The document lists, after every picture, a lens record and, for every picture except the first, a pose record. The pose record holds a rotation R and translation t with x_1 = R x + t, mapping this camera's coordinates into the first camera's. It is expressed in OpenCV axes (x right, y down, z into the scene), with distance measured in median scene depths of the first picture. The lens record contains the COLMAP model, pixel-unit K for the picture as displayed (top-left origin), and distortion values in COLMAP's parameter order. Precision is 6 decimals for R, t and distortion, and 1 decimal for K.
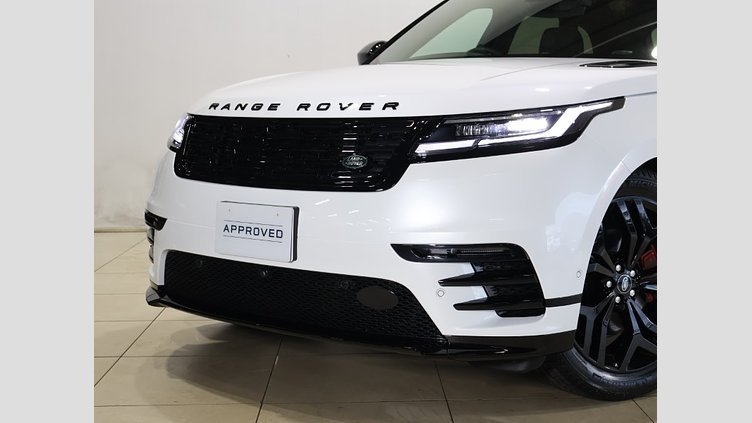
lens RADIAL K [[1301.1, 0, 376.4], [0, 1301.1, 209.8], [0, 0, 1]] dist [-0.000921, 0.000000]
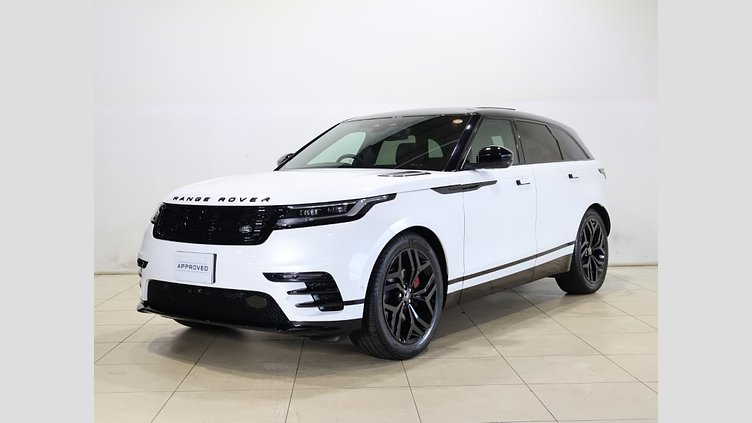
lens RADIAL K [[975.3, 0, 373.8], [0, 975.3, 208.8], [0, 0, 1]] dist [0.163359, 0.000000]
pose [[0.999481, -0.005405, 0.031746, 0.117701], [0.007070, 0.998591, -0.052595, 0.008488], [-0.031417, 0.052792, 0.998111, -0.398212]]
